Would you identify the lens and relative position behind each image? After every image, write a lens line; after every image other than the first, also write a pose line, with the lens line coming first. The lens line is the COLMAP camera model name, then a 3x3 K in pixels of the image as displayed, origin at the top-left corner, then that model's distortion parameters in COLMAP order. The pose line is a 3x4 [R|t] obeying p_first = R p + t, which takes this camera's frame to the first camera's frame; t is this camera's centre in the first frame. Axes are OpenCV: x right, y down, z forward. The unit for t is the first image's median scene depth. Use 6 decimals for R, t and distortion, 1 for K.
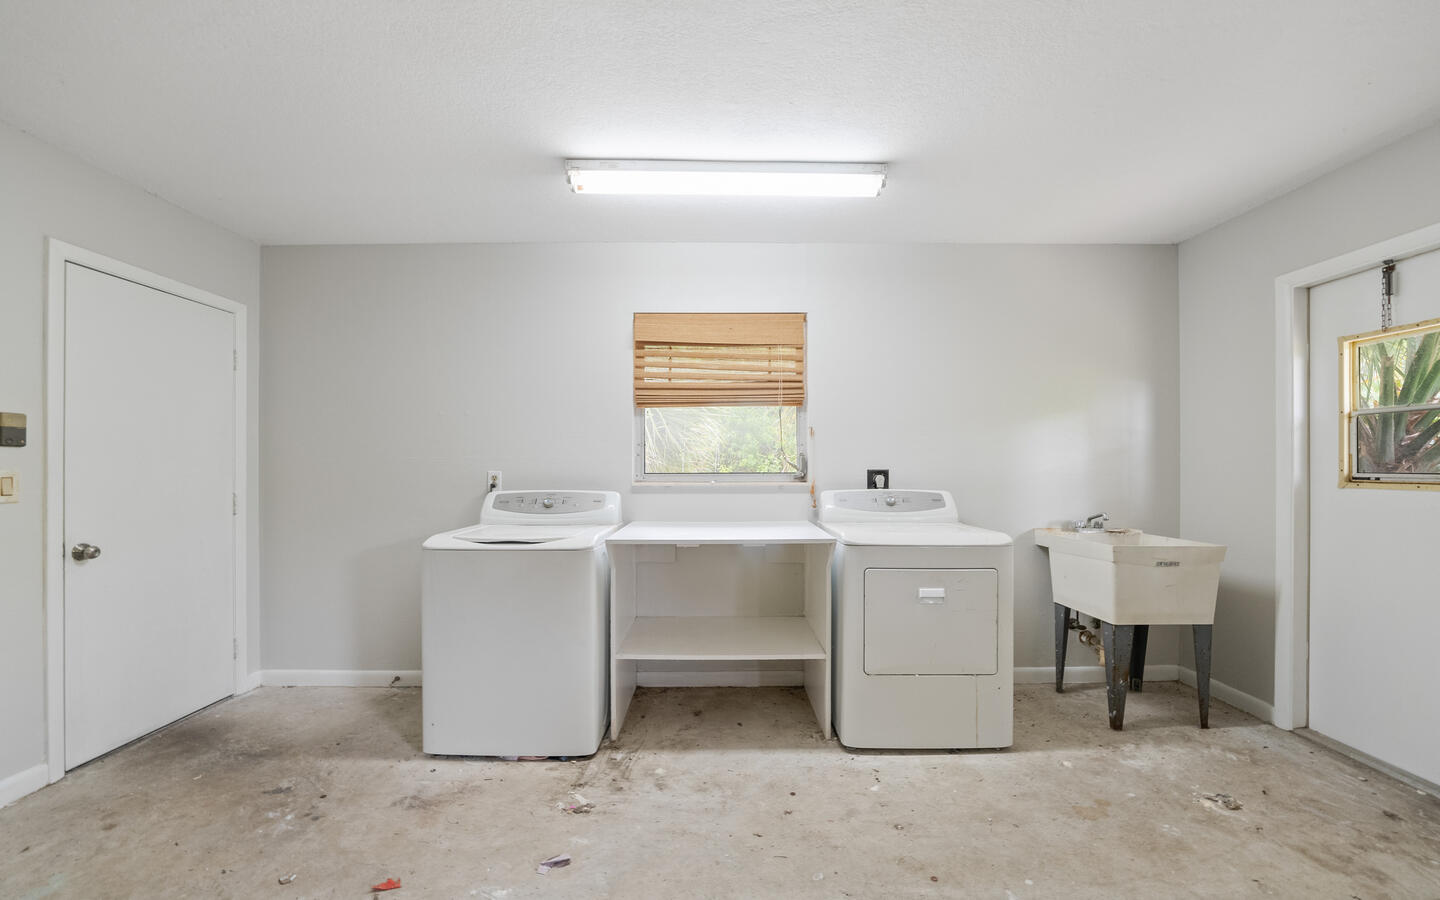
lens RADIAL K [[590.2, 0, 716.7], [0, 590.2, 457.2], [0, 0, 1]] dist [-0.018383, 0.001327]
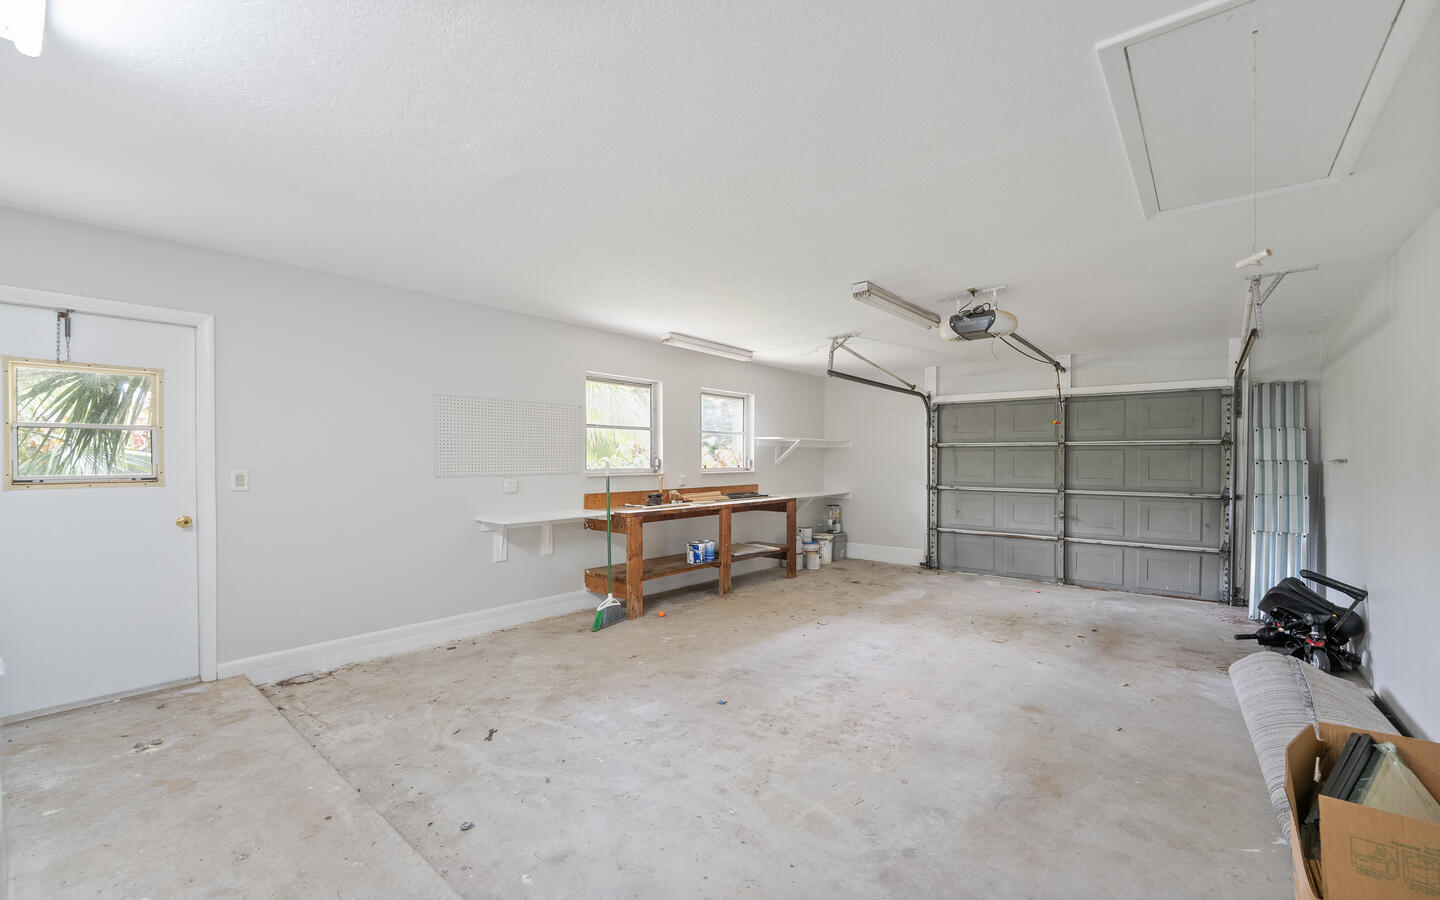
lens RADIAL K [[590.2, 0, 718.4], [0, 590.2, 455.2], [0, 0, 1]] dist [-0.018383, 0.001327]
pose [[-0.755692, -0.002076, 0.654924, -0.827734], [-0.003818, 0.999992, -0.001236, -0.023184], [-0.654916, -0.003435, -0.755694, 1.118551]]
